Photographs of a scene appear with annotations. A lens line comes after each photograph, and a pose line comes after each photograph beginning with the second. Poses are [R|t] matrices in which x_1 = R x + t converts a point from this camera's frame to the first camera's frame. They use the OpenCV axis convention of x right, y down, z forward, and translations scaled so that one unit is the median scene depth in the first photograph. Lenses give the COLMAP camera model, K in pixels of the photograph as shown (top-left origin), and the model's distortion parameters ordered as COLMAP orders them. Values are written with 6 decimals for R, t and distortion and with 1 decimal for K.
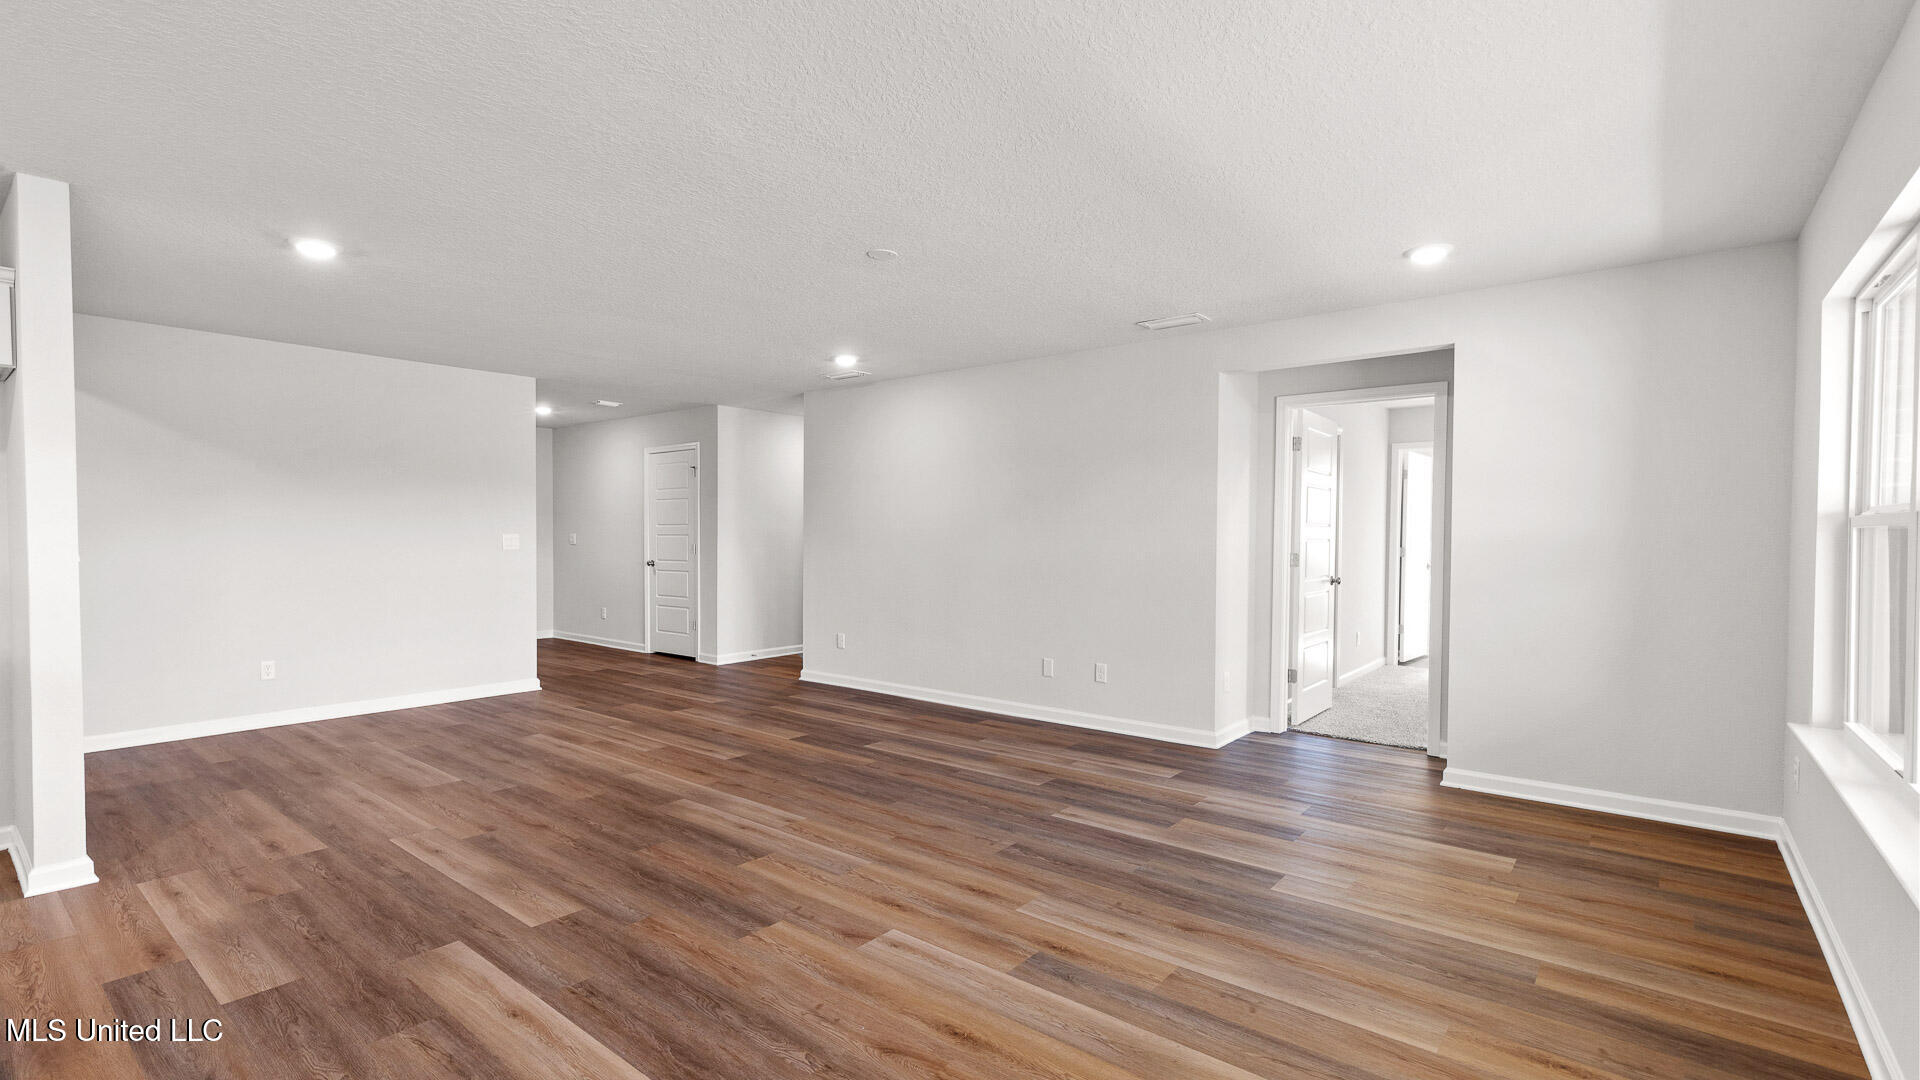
lens RADIAL K [[867.4, 0, 945.7], [0, 867.4, 547.8], [0, 0, 1]] dist [0.004391, 0.001051]
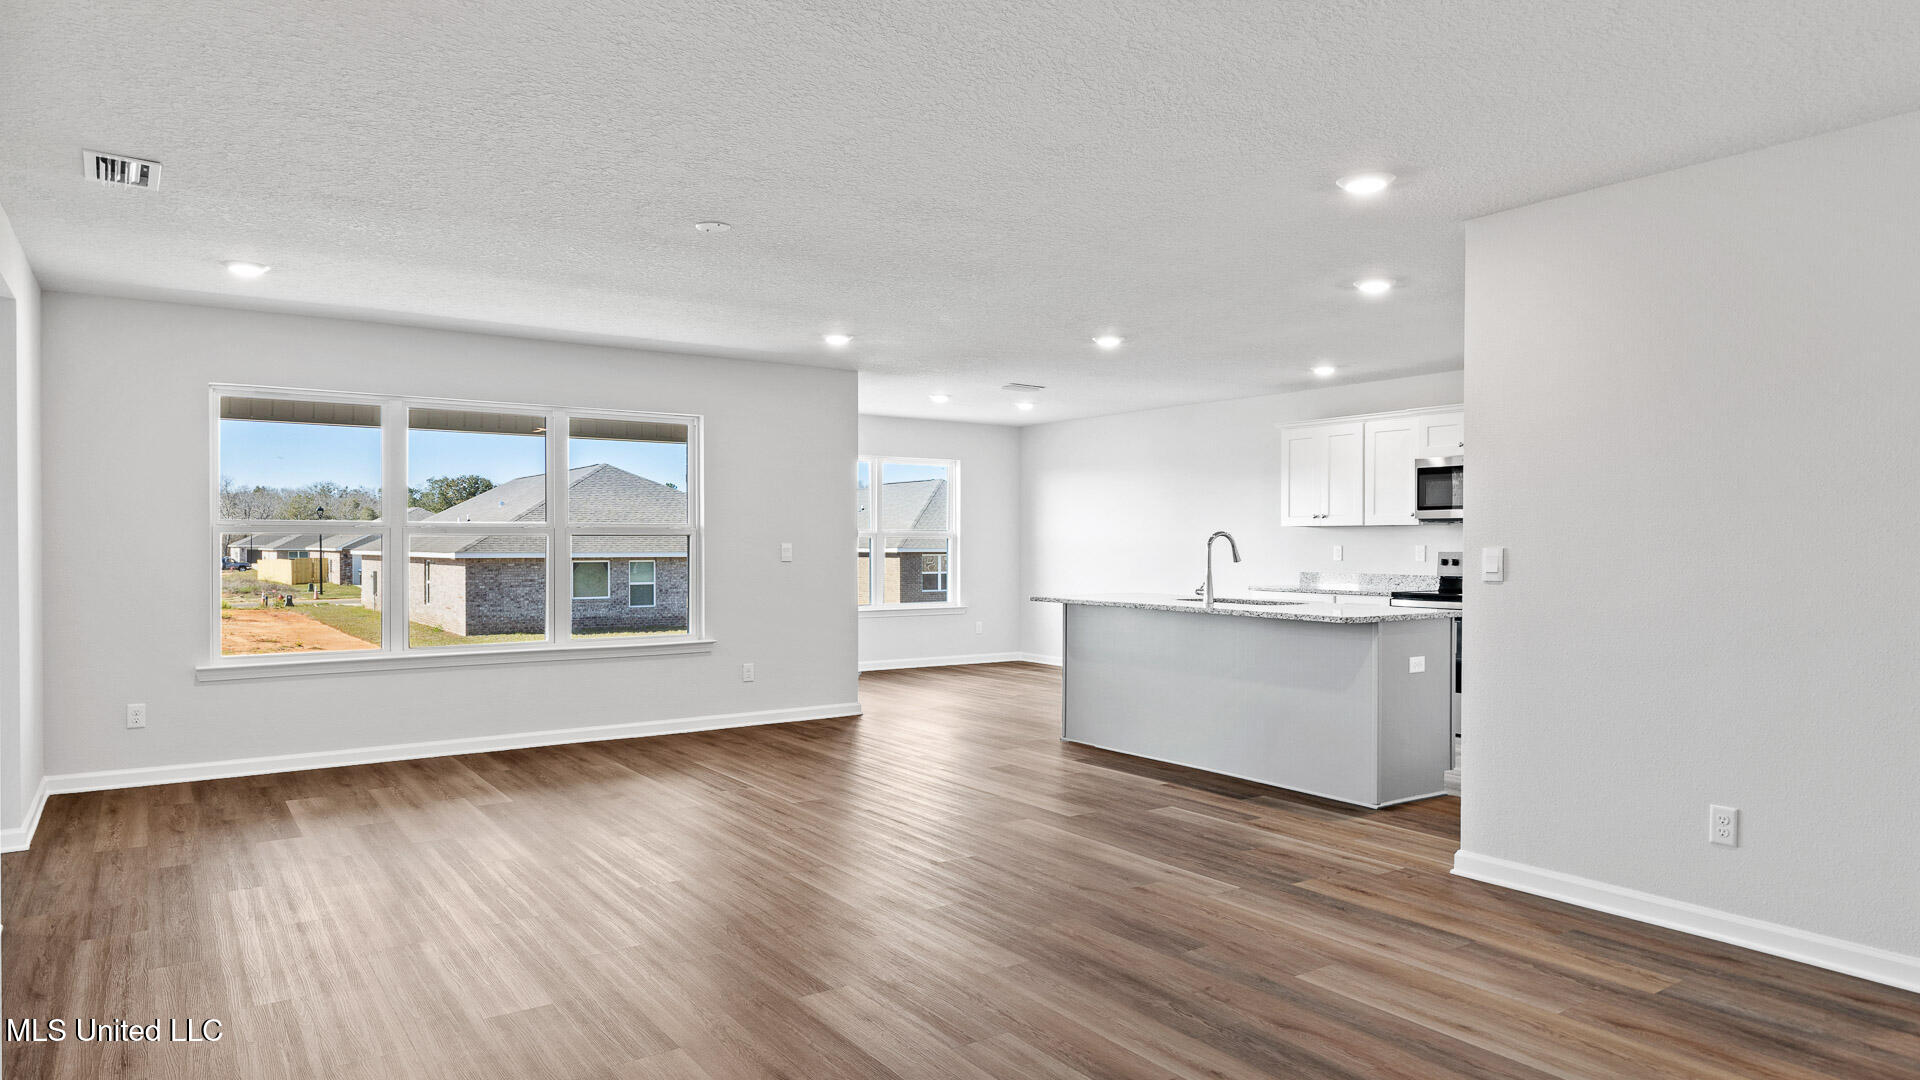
lens RADIAL K [[1168.0, 0, 952.7], [0, 1168.0, 543.4], [0, 0, 1]] dist [0.014631, 0.000504]
pose [[-0.964335, -0.008716, 0.264541, -0.680846], [-0.002766, 0.999735, 0.022859, -0.046941], [-0.264670, 0.021312, -0.964104, 2.270553]]
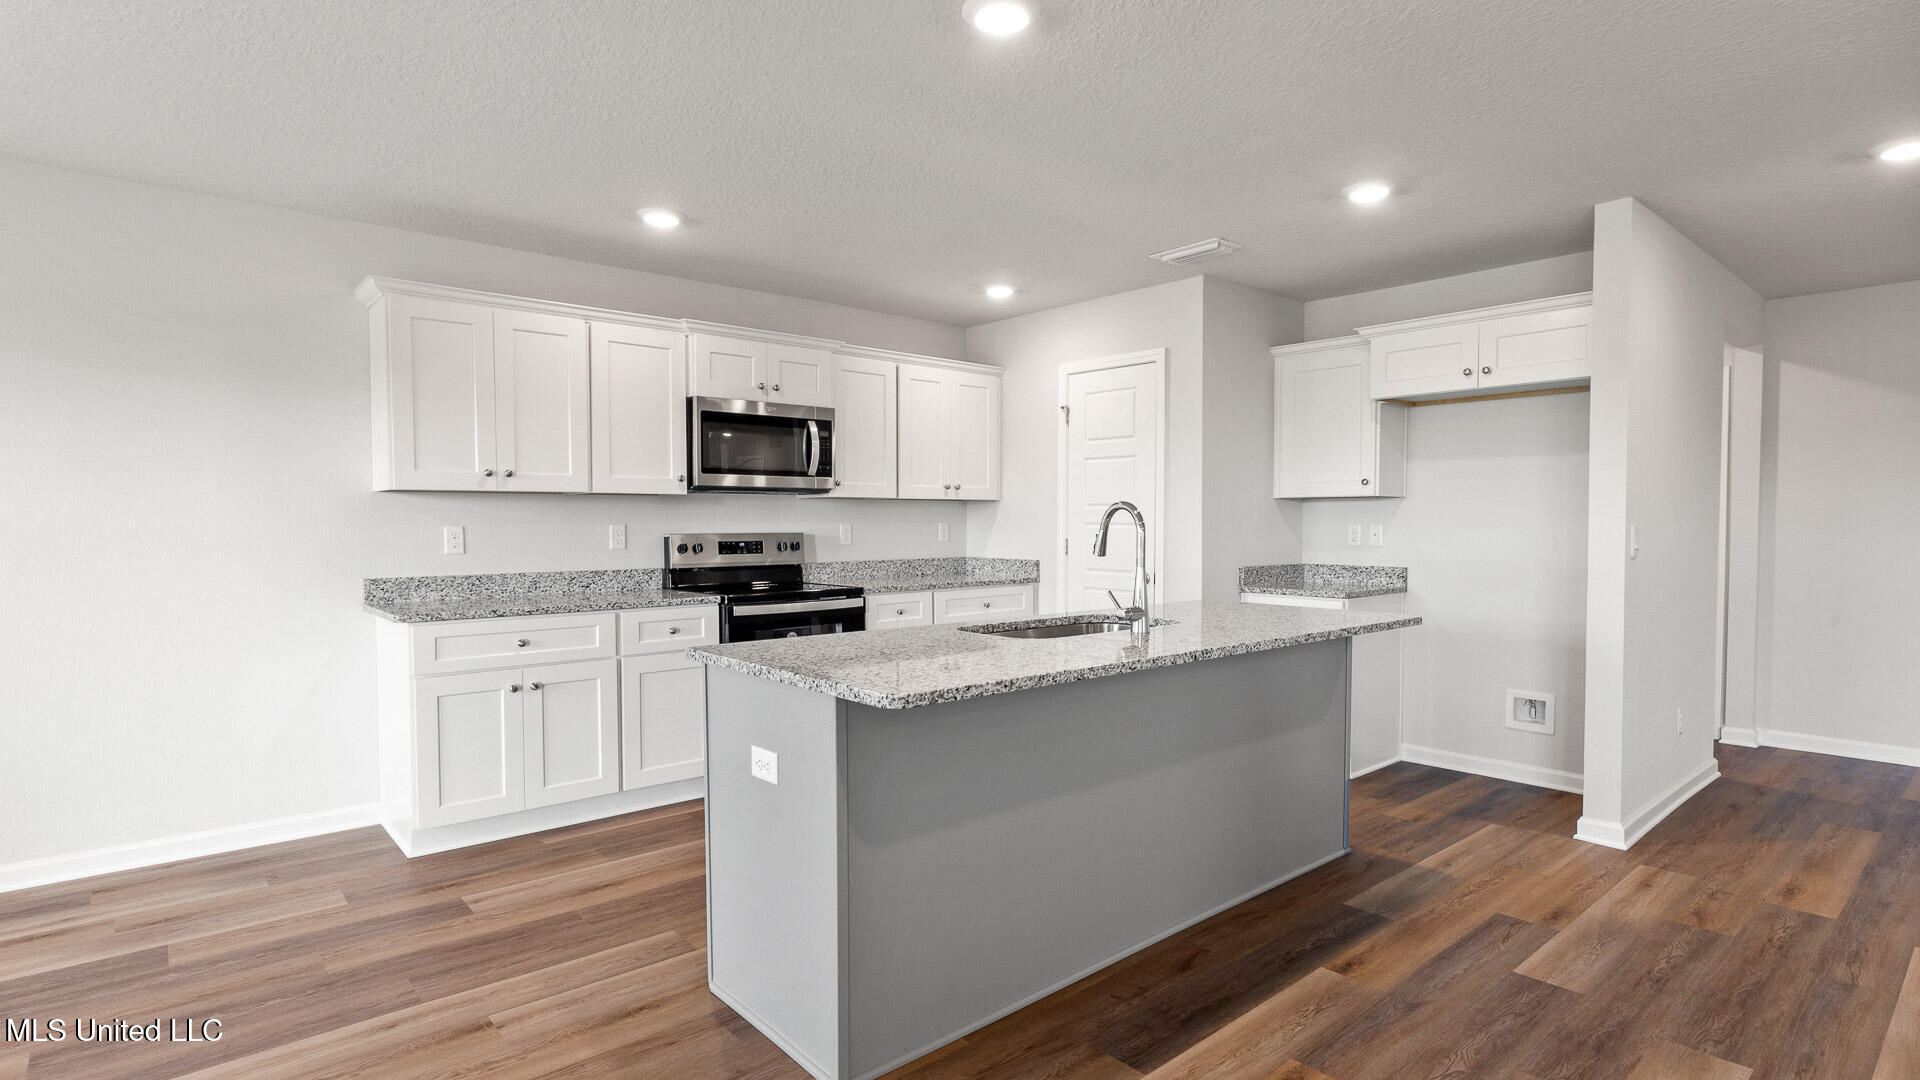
lens RADIAL K [[958.5, 0, 980.9], [0, 958.5, 549.4], [0, 0, 1]] dist [0.003609, -0.001012]
pose [[-0.152459, 0.026710, -0.987949, 0.260724], [-0.017479, 0.999406, 0.029717, -0.003856], [0.988155, 0.021799, -0.151902, 0.353259]]
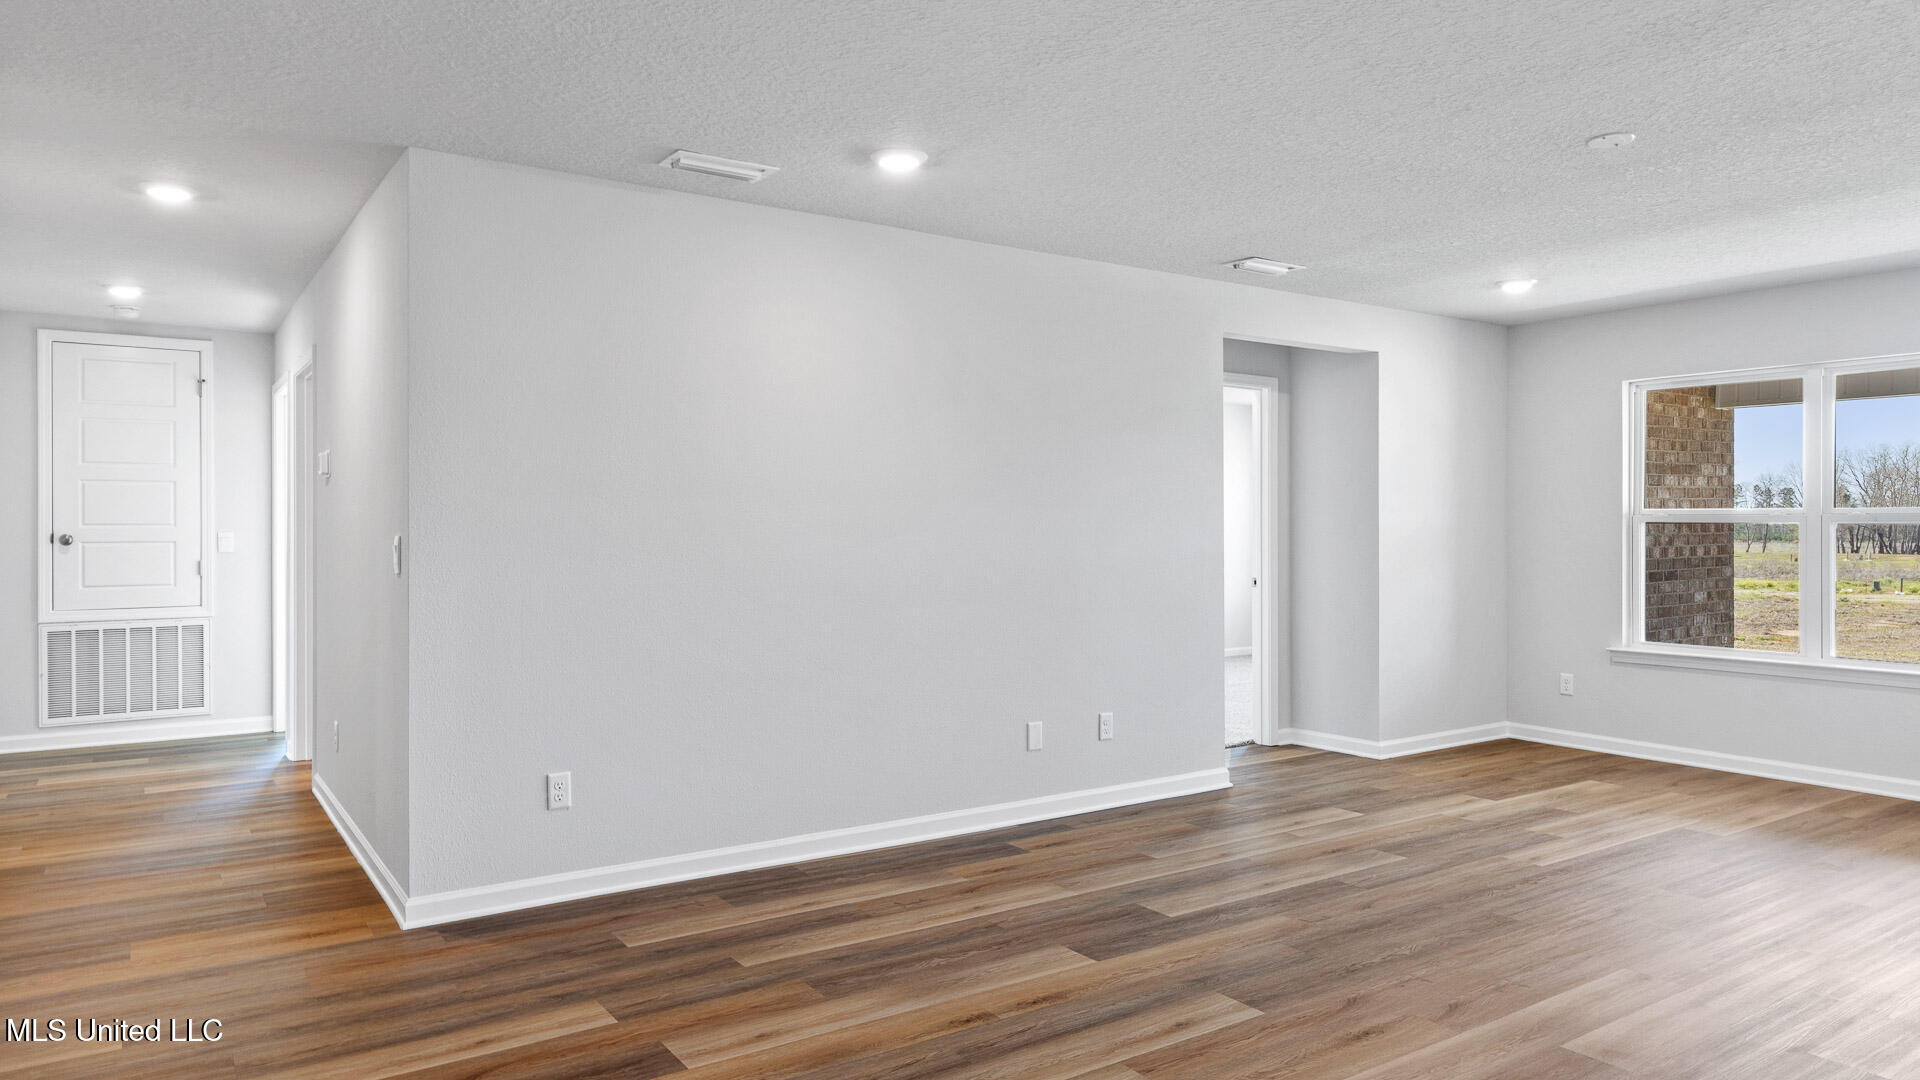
lens RADIAL K [[1242.5, 0, 989.1], [0, 1242.5, 538.5], [0, 0, 1]] dist [0.006652, 0.000046]
pose [[0.262298, -0.017553, 0.964827, -1.304904], [0.014359, 0.999795, 0.014285, -0.036967], [-0.964880, 0.010107, 0.262497, 1.330894]]
